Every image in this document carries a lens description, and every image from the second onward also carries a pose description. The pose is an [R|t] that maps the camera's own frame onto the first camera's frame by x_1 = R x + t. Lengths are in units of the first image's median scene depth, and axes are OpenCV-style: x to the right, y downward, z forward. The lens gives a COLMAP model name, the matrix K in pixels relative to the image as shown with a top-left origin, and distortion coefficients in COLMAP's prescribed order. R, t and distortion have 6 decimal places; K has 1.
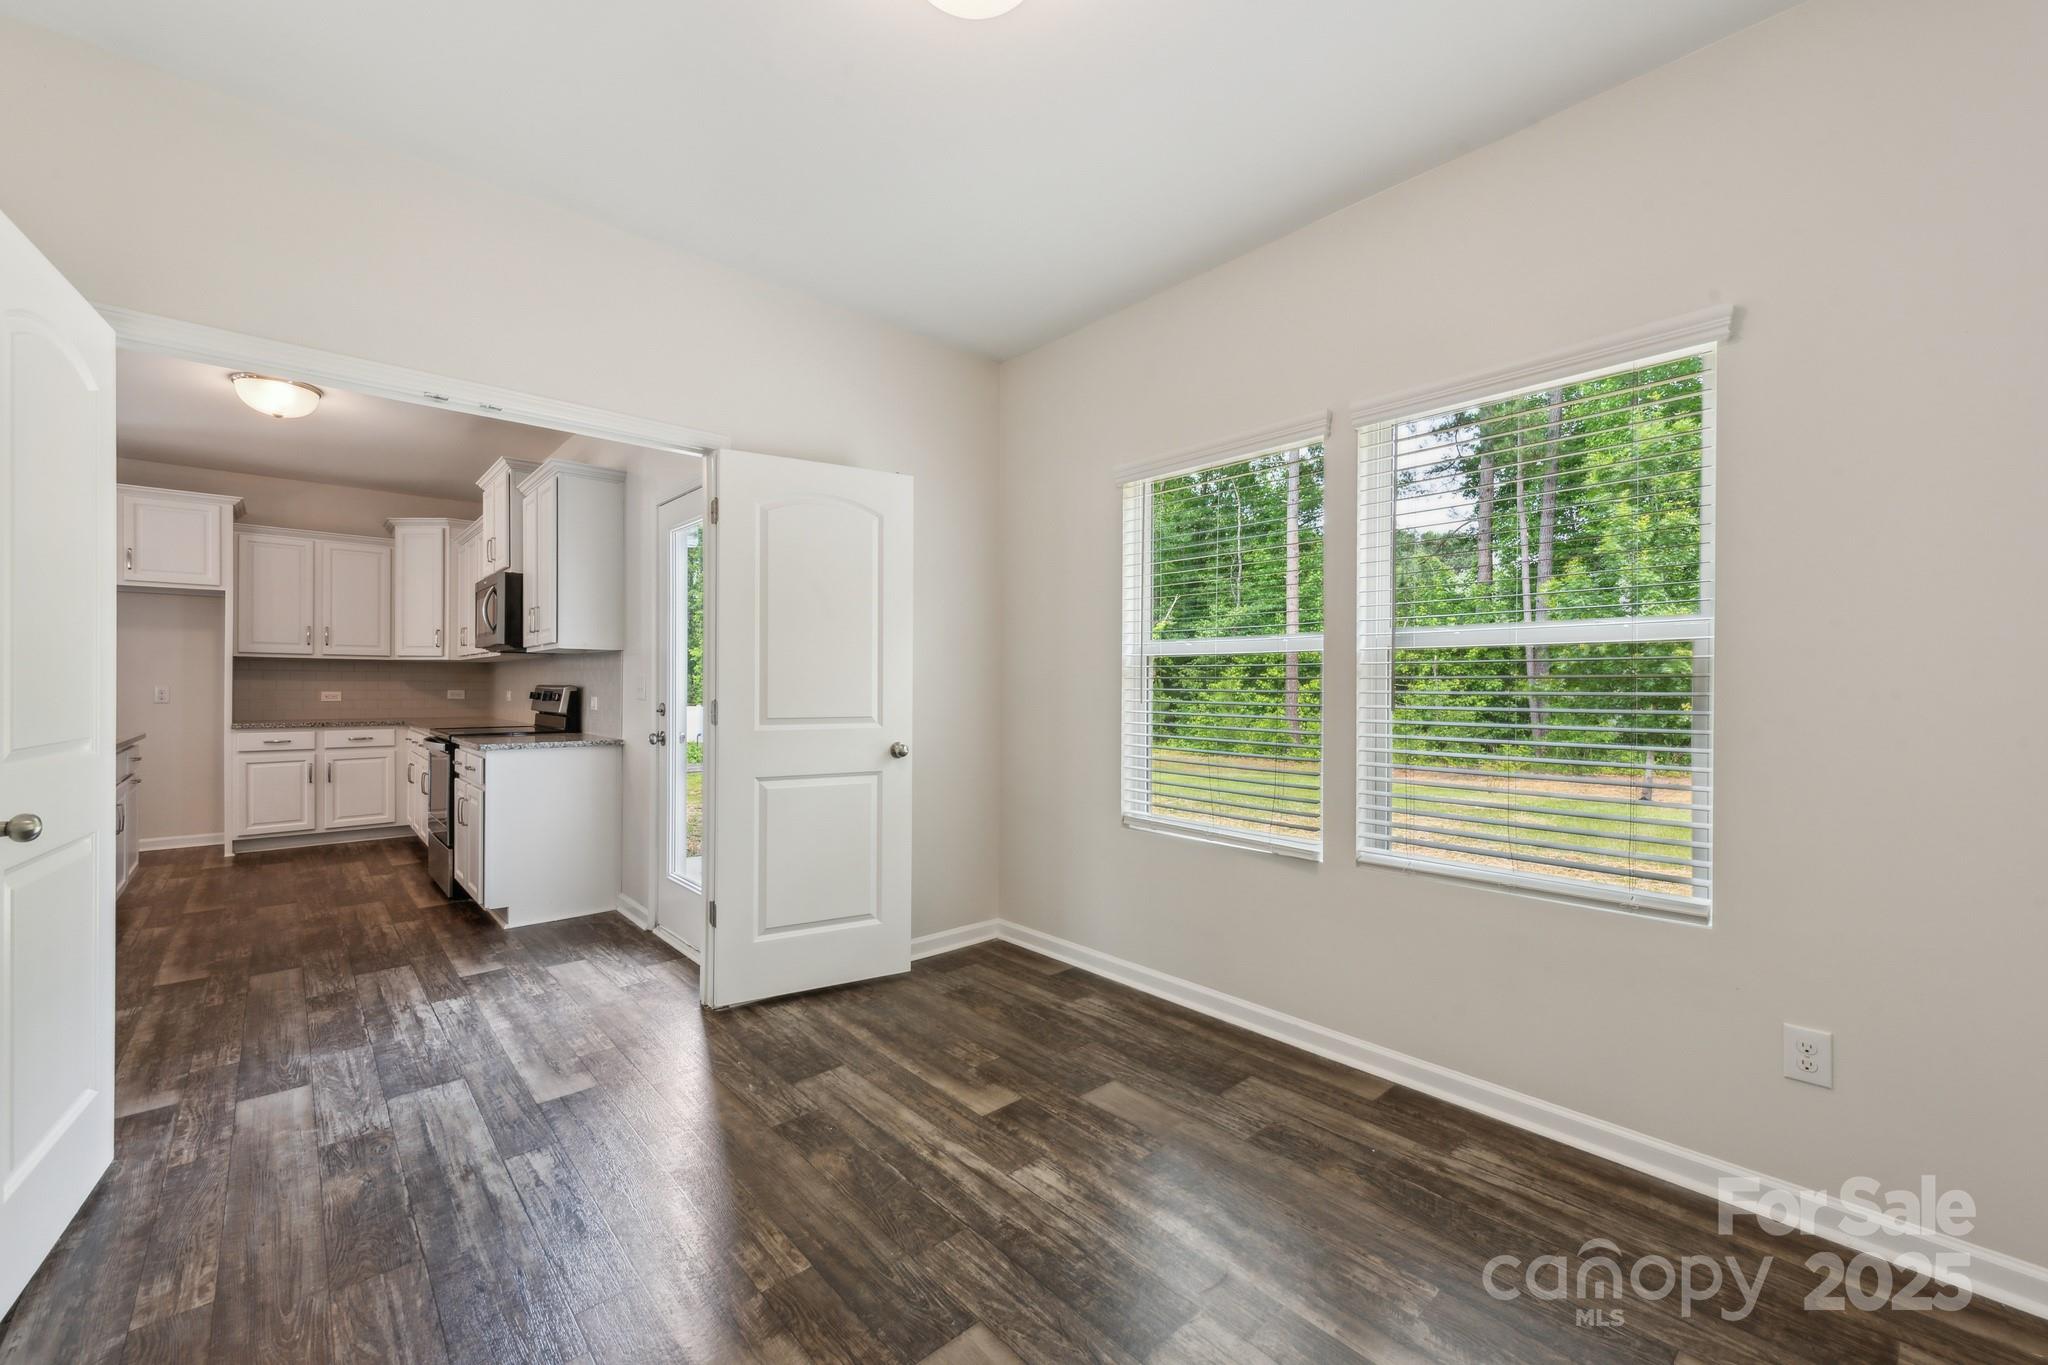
lens RADIAL K [[837.0, 0, 1024.0], [0, 837.0, 682.5], [0, 0, 1]] dist [0.003900, 0.000420]
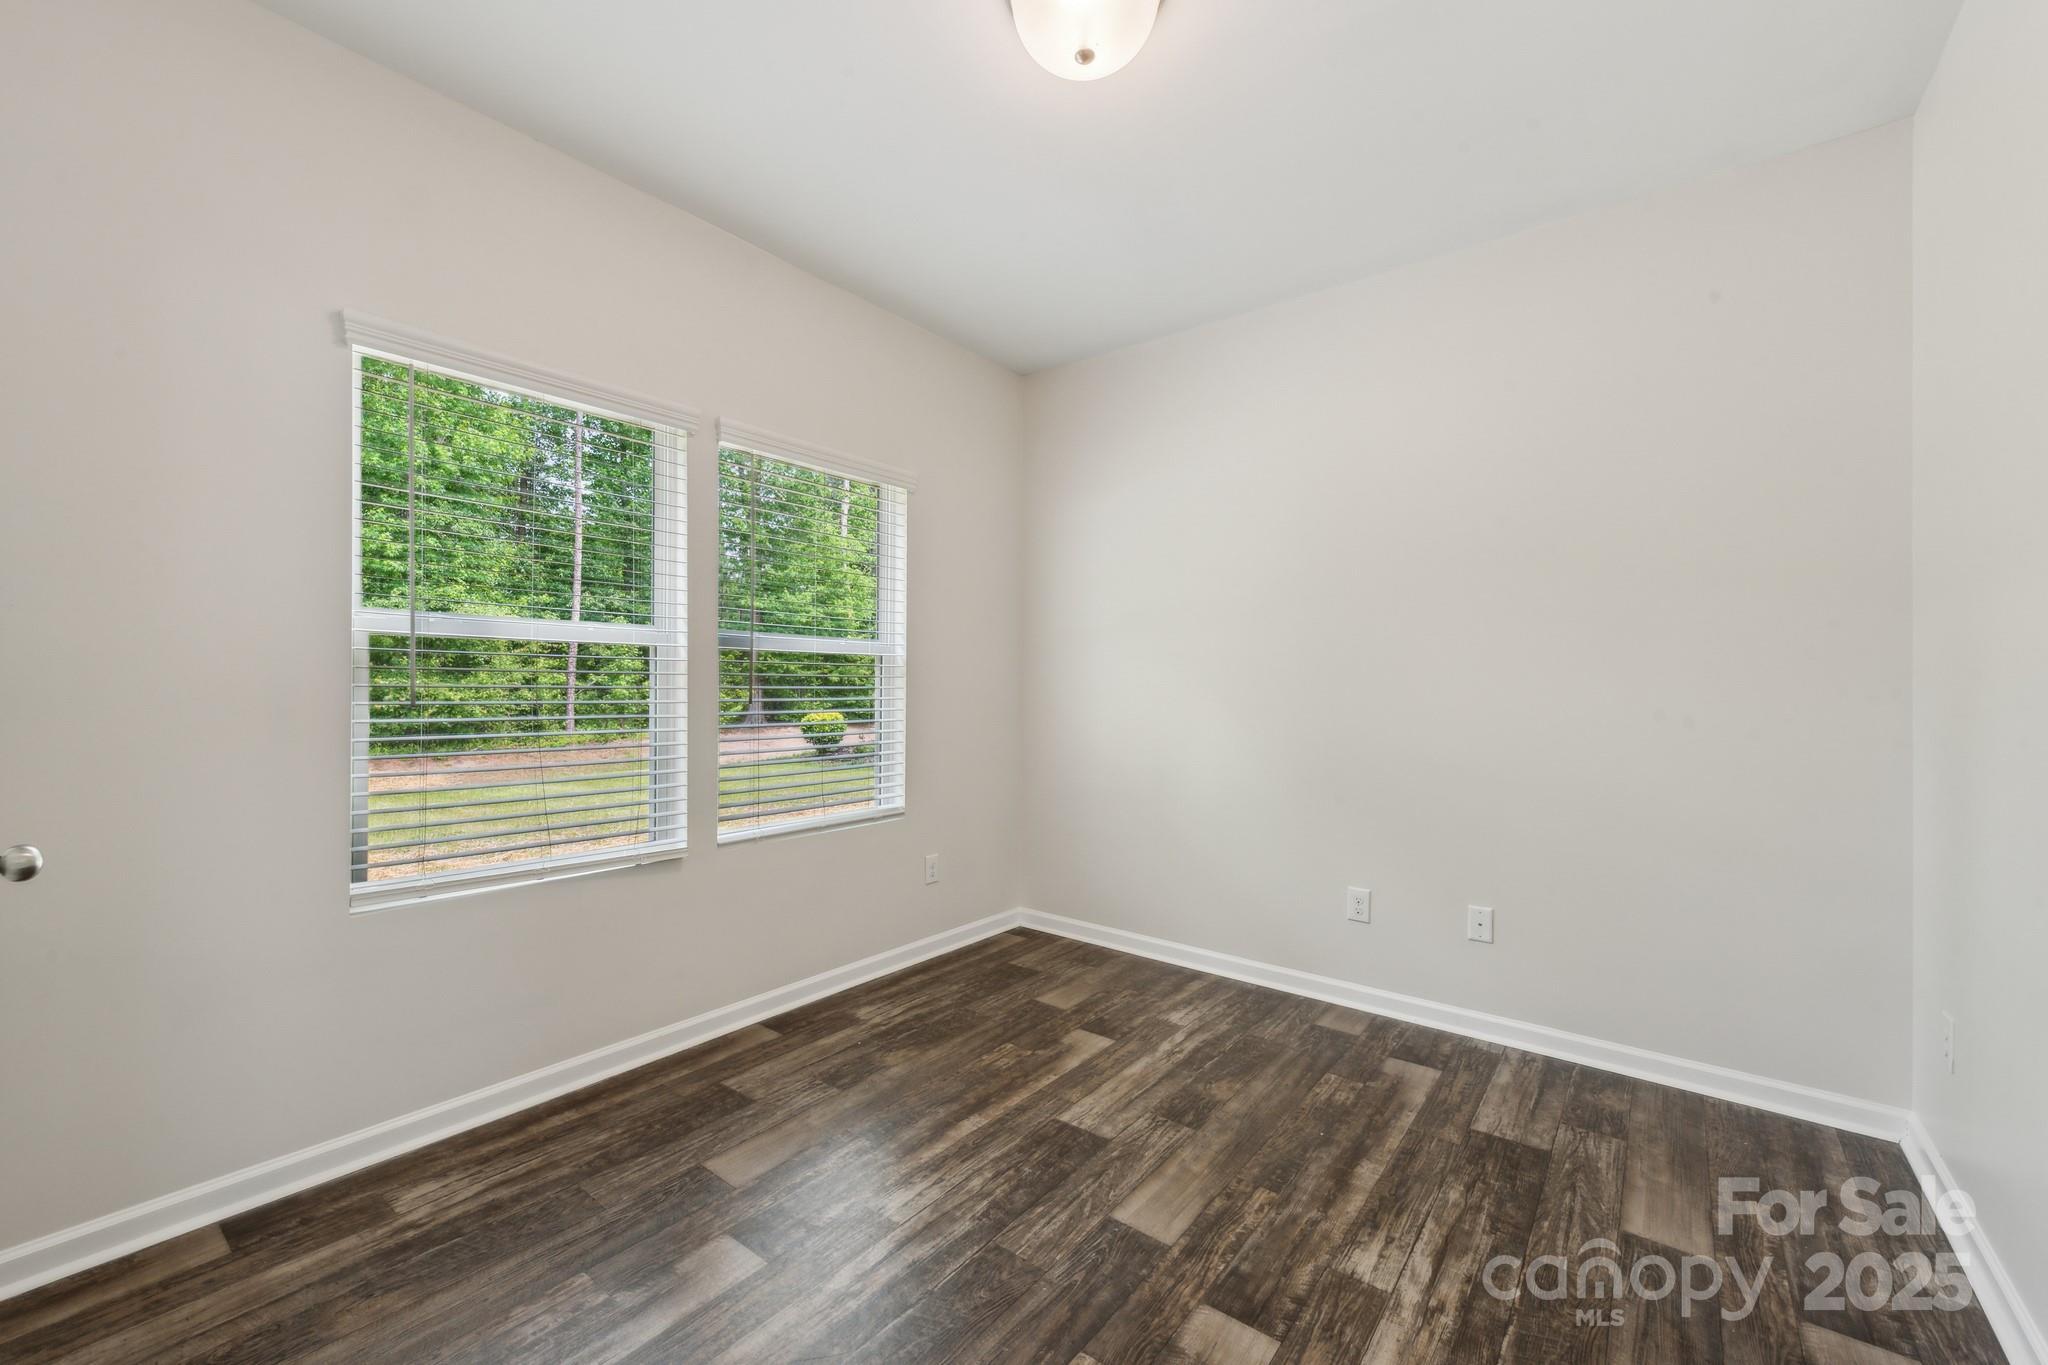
lens RADIAL K [[831.3, 0, 1026.4], [0, 831.3, 694.0], [0, 0, 1]] dist [0.004121, -0.000203]
pose [[-0.186609, -0.018951, 0.982252, -1.020153], [-0.008135, 0.999809, 0.017744, -0.002876], [-0.982401, -0.004680, -0.186727, 1.153173]]
